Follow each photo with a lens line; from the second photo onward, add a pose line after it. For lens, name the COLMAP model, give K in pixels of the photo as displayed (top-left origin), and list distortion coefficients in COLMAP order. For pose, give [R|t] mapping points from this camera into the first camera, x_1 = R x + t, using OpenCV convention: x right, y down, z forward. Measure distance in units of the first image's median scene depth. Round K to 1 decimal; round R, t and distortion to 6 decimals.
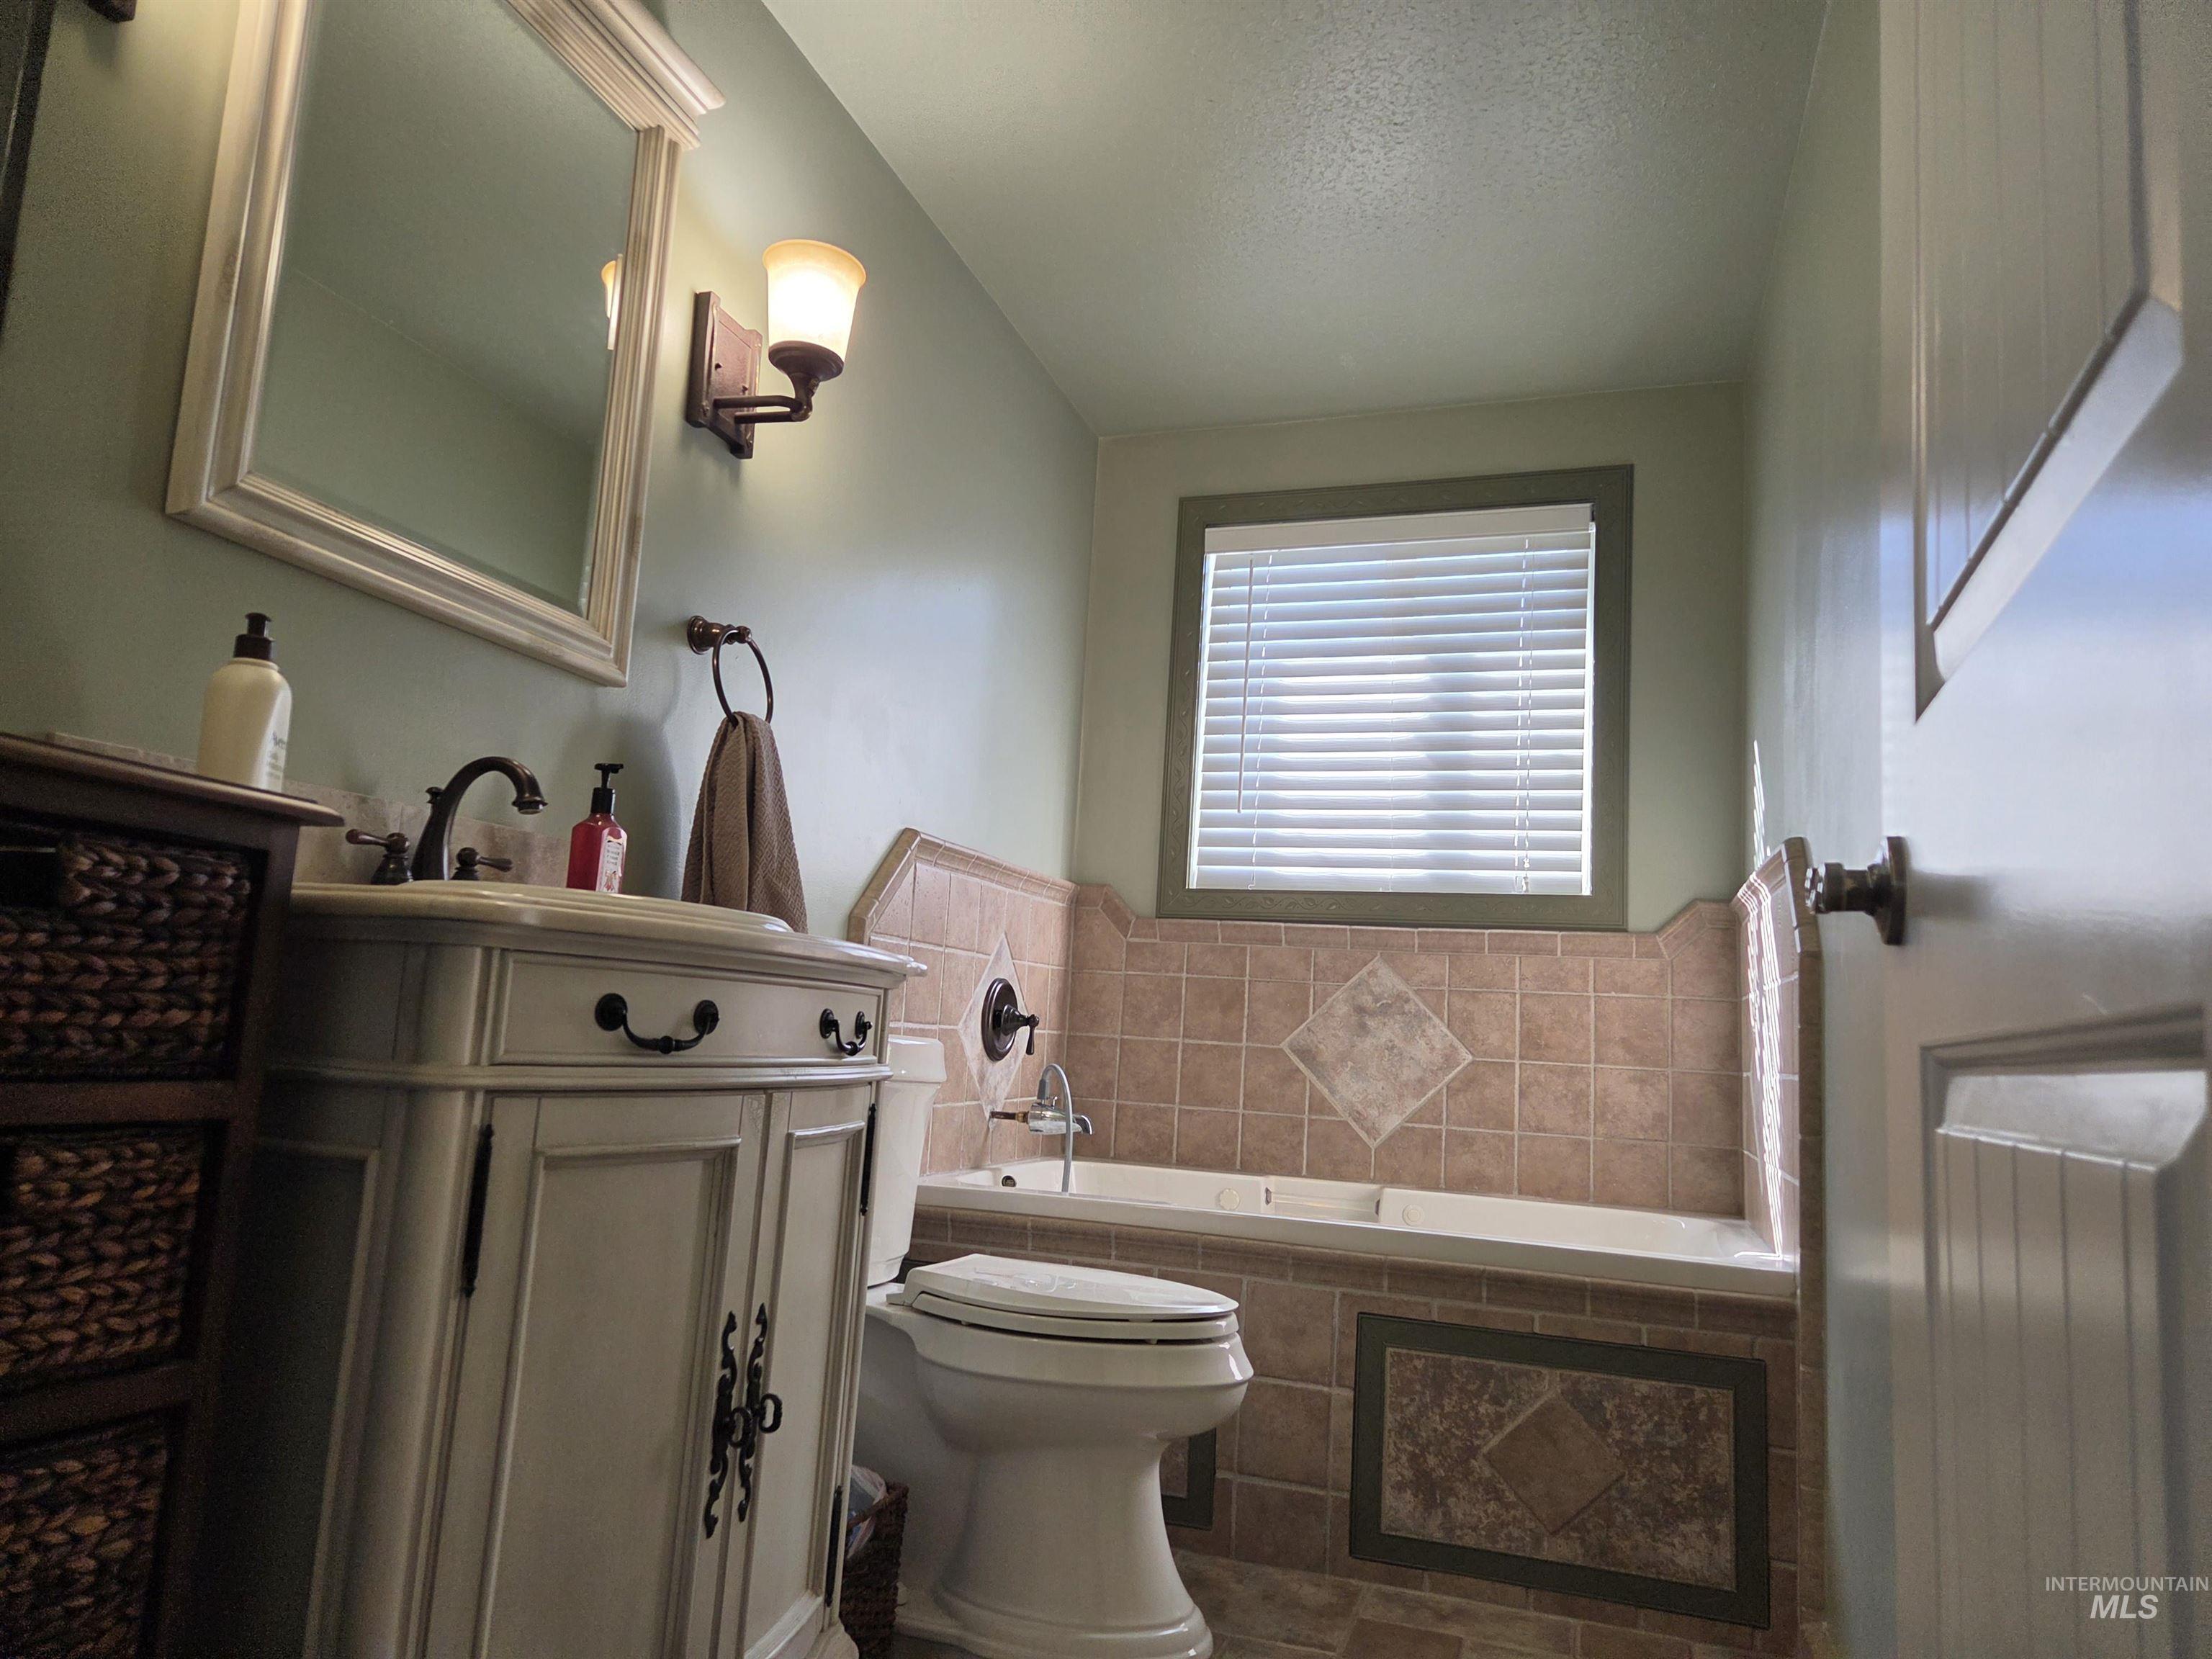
lens RADIAL K [[1491.3, 0, 1115.6], [0, 1491.3, 830.0], [0, 0, 1]] dist [0.077800, -0.057785]
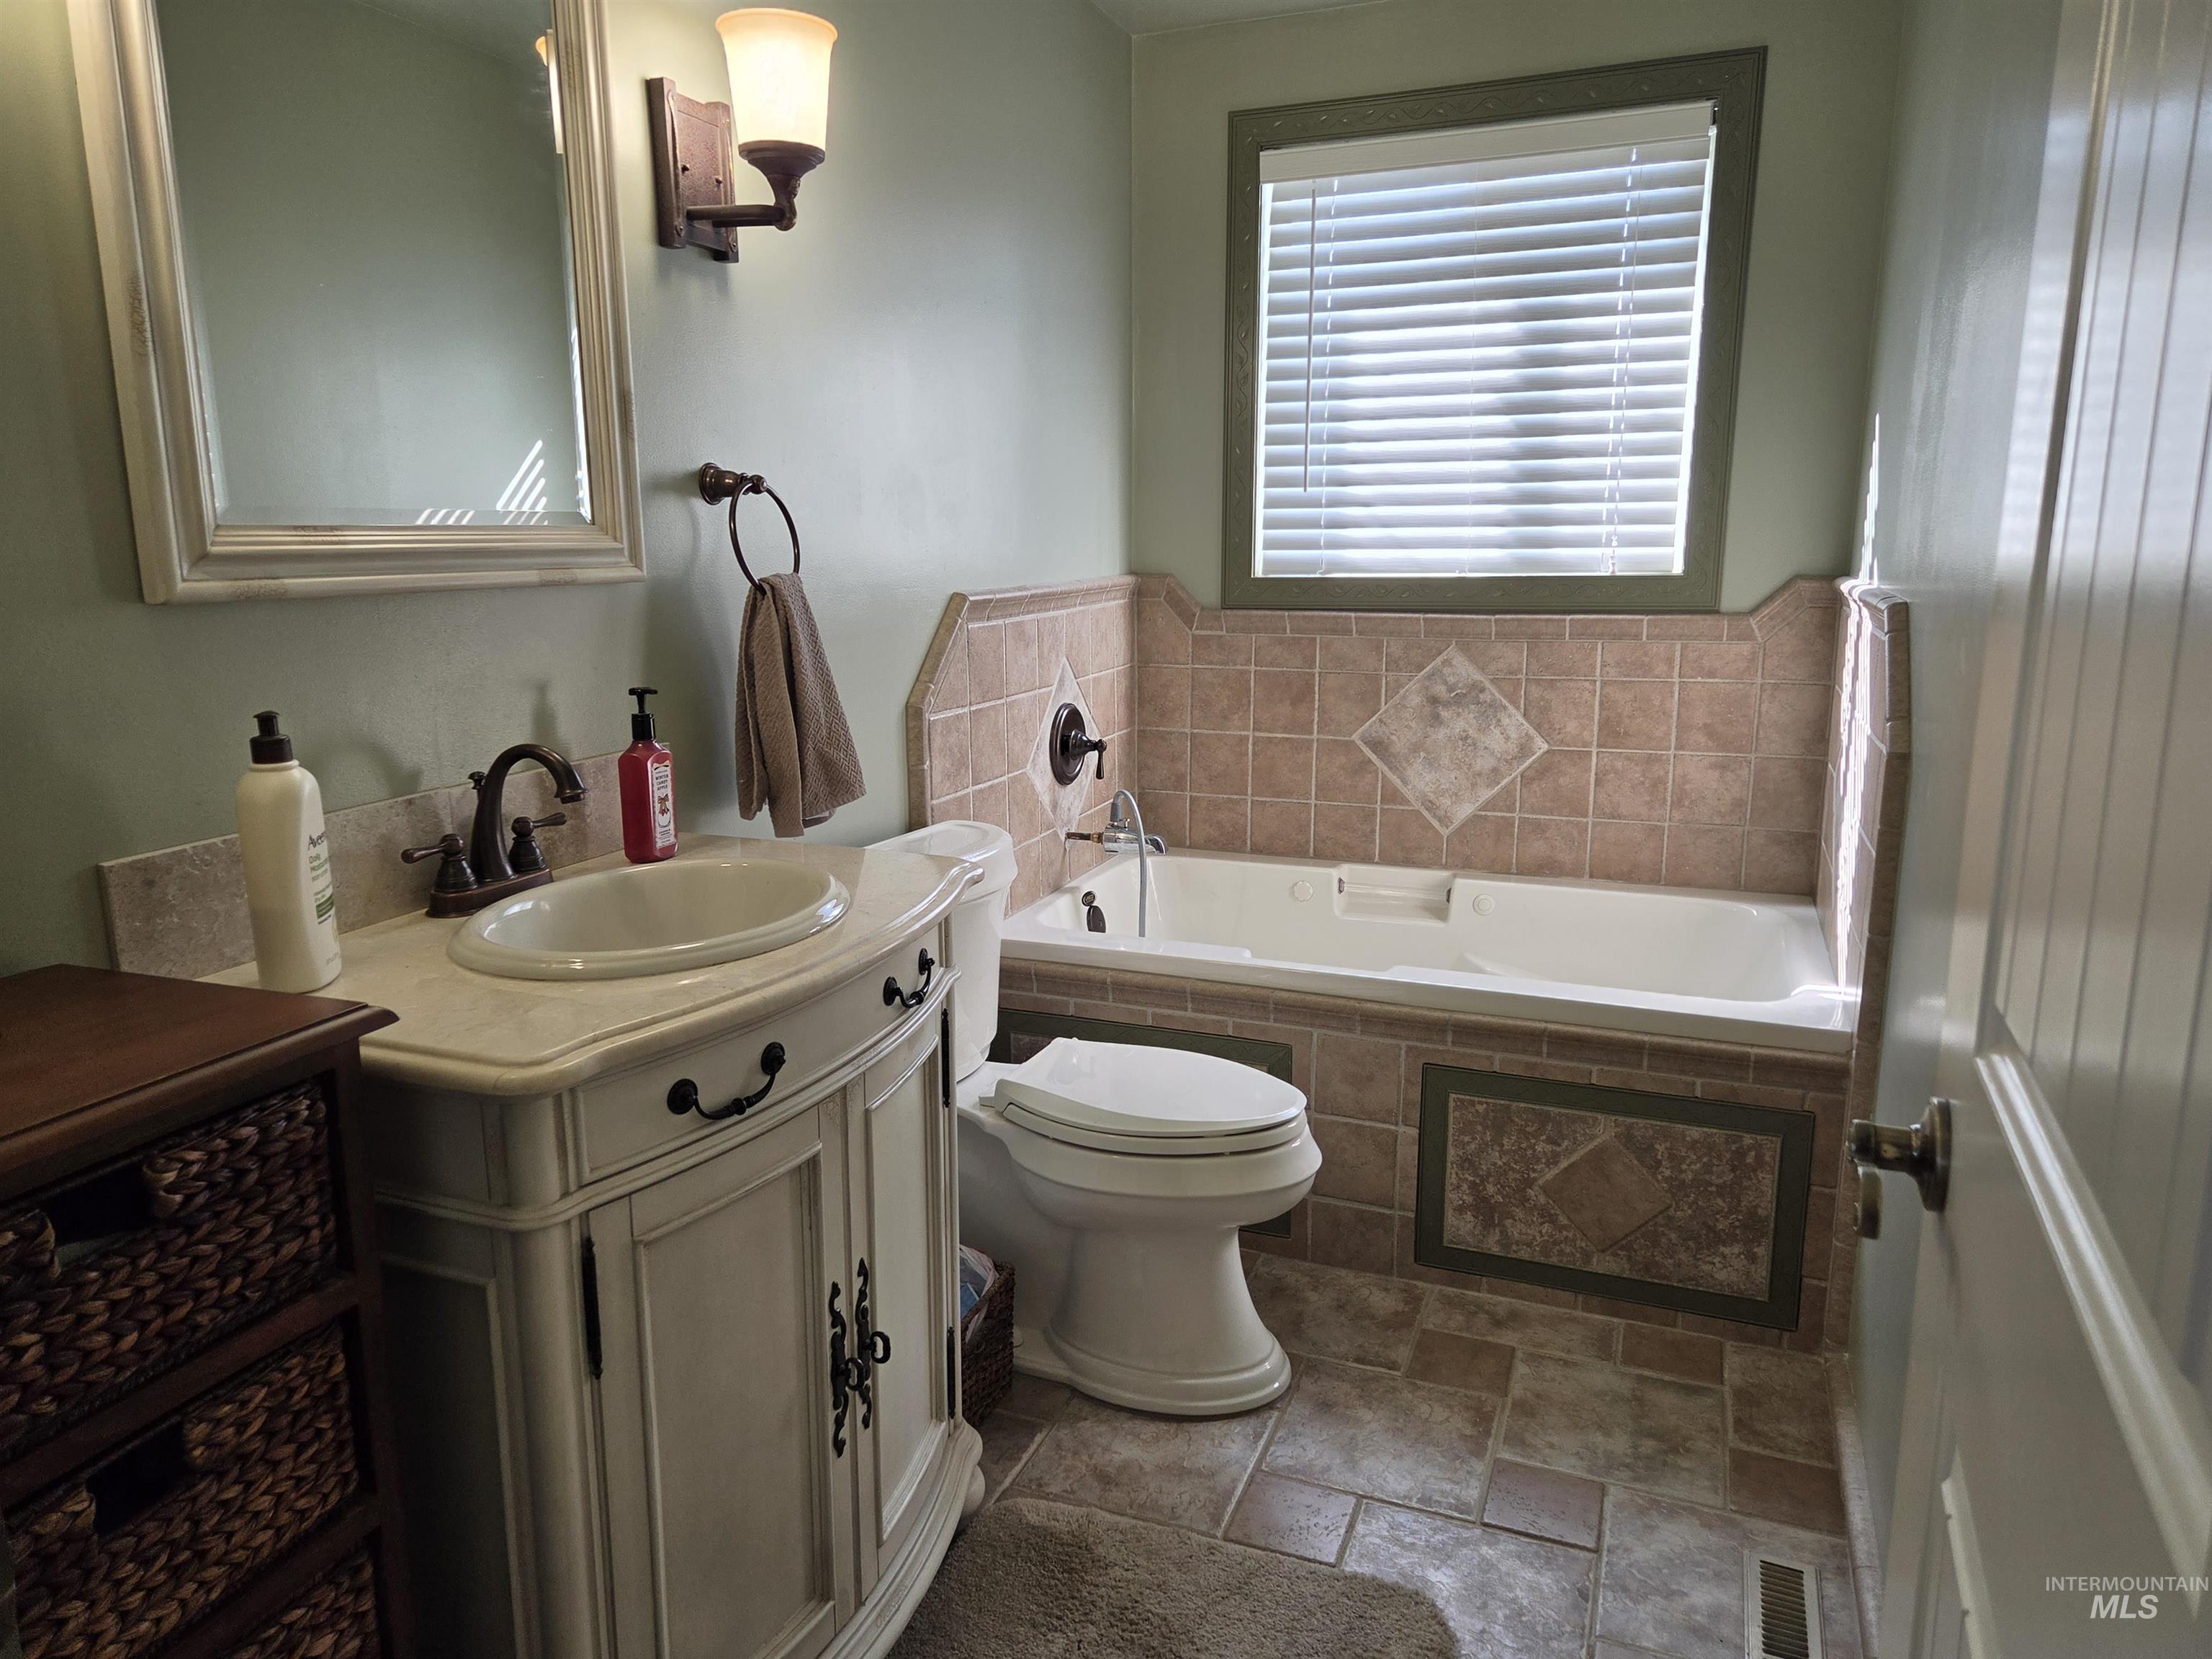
lens RADIAL K [[1502.7, 0, 1106.0], [0, 1502.7, 829.5], [0, 0, 1]] dist [0.082074, -0.064420]
pose [[0.996293, -0.048987, -0.070720, 0.023705], [0.069544, 0.942513, 0.326854, -0.210809], [0.050643, -0.330561, 0.942425, 0.045115]]
